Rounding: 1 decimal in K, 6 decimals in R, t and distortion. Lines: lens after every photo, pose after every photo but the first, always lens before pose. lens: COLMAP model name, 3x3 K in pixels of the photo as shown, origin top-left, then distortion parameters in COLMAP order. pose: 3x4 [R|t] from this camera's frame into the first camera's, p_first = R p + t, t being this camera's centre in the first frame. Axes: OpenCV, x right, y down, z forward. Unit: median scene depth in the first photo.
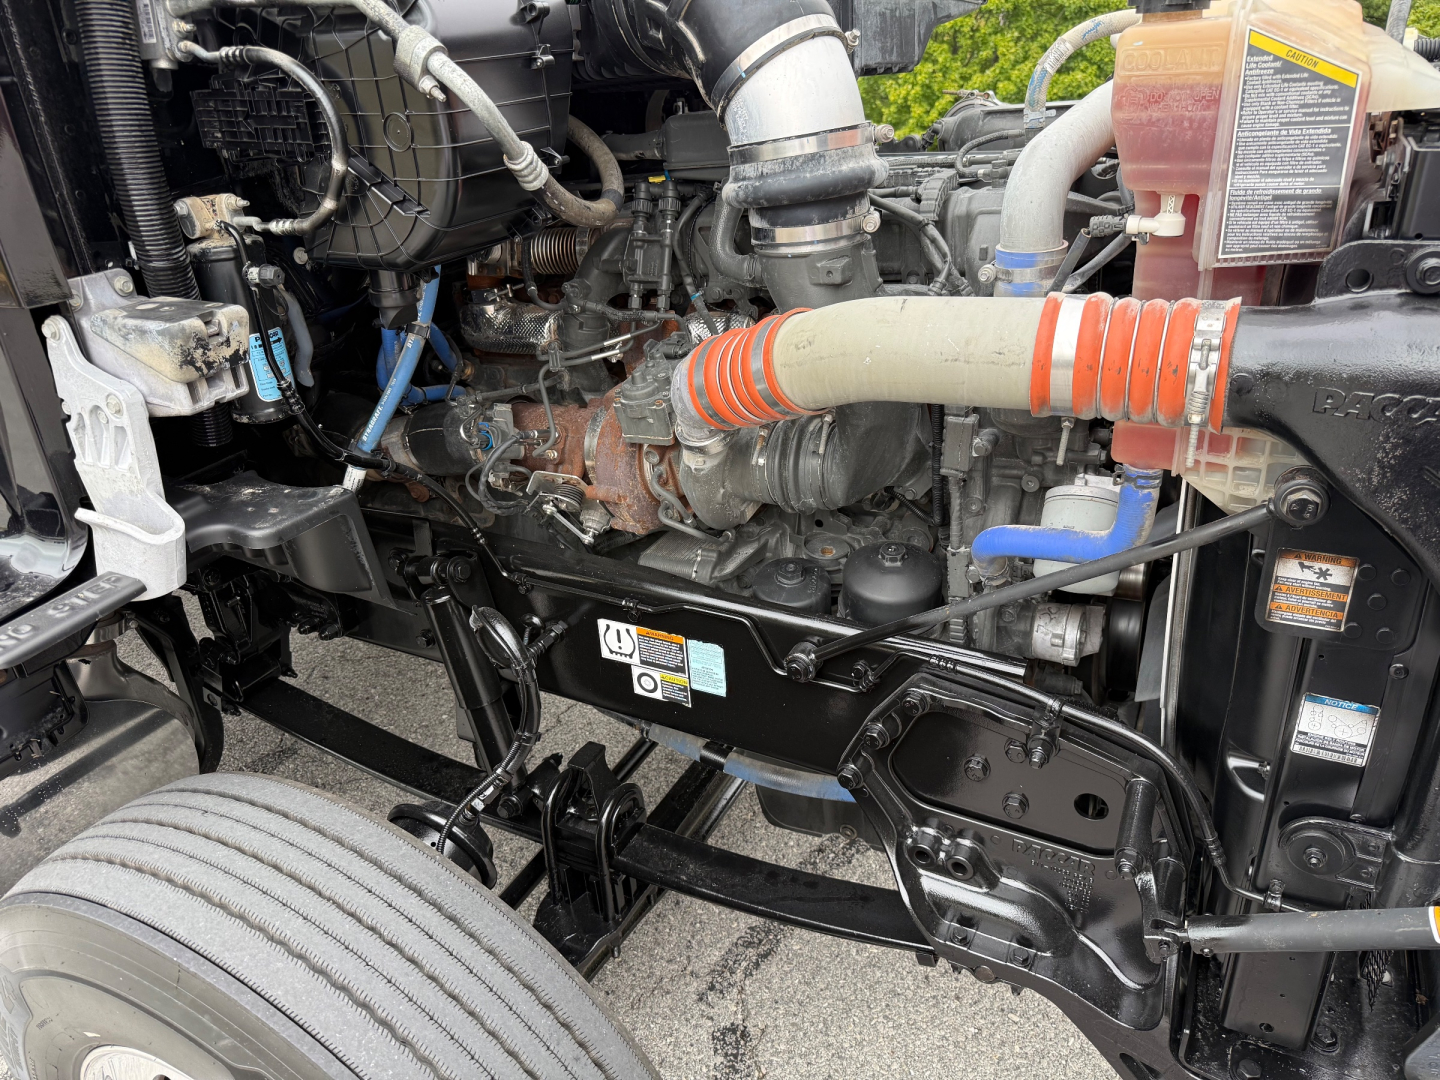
lens RADIAL K [[1011.2, 0, 711.2], [0, 1011.2, 538.2], [0, 0, 1]] dist [0.035156, -0.040575]
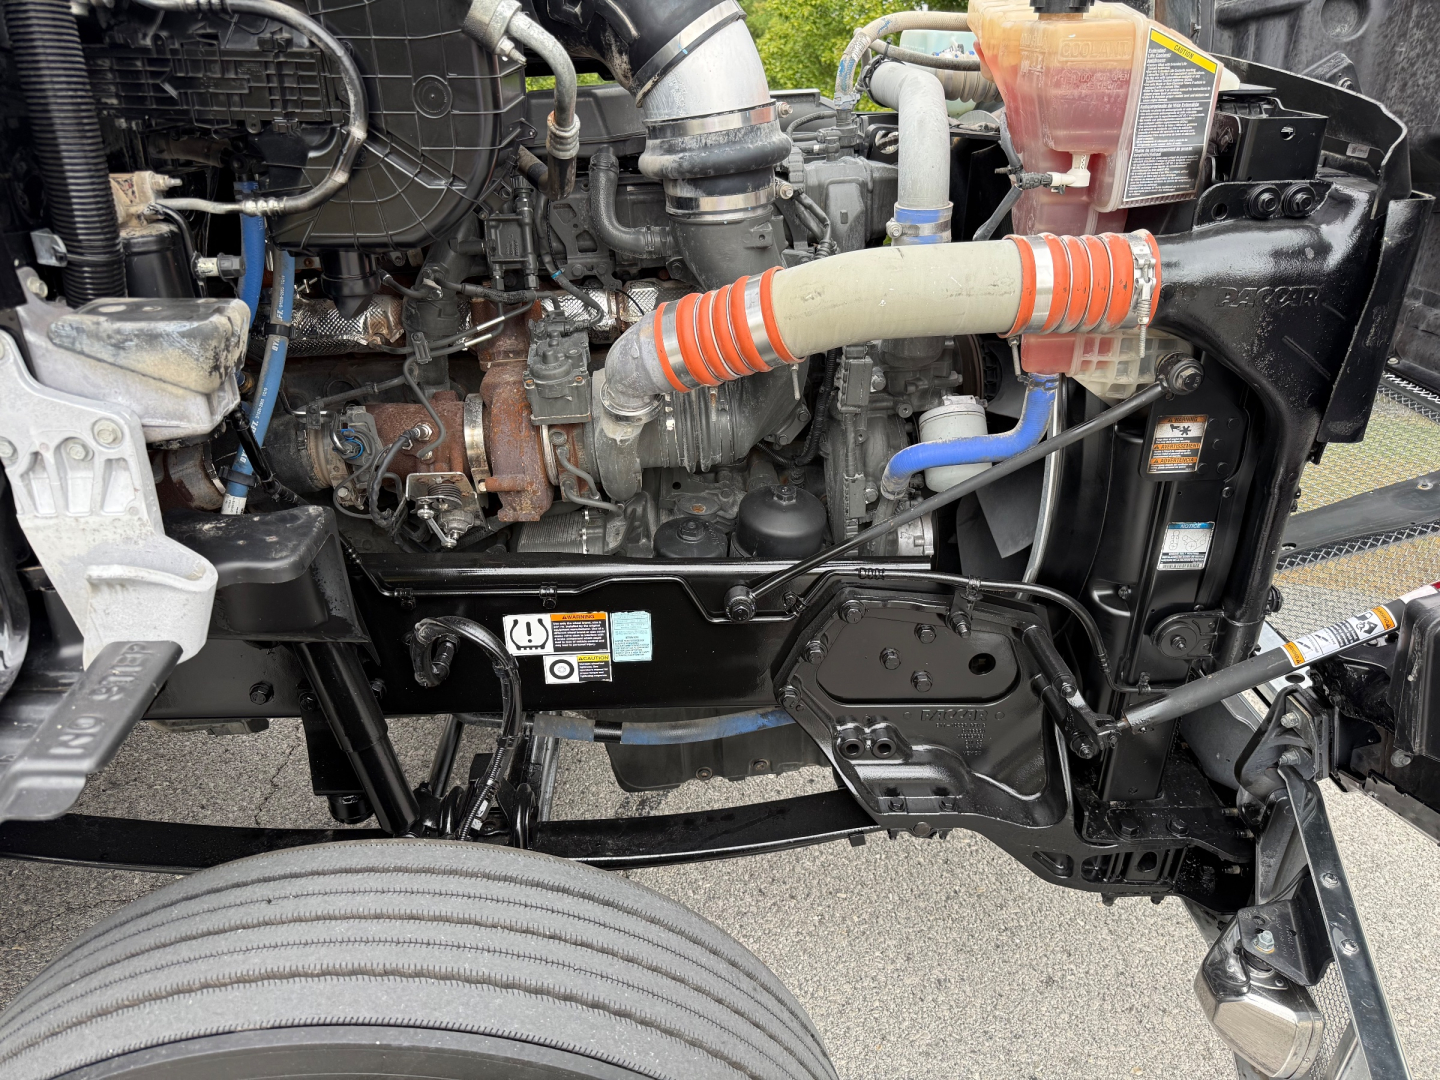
lens RADIAL K [[1011.2, 0, 730.1], [0, 1011.2, 542.2], [0, 0, 1]] dist [0.035156, -0.040575]
pose [[0.867668, -0.183168, 0.462172, -0.504262], [0.181347, 0.982207, 0.048812, 0.003599], [-0.462889, 0.041461, 0.885446, 0.060084]]
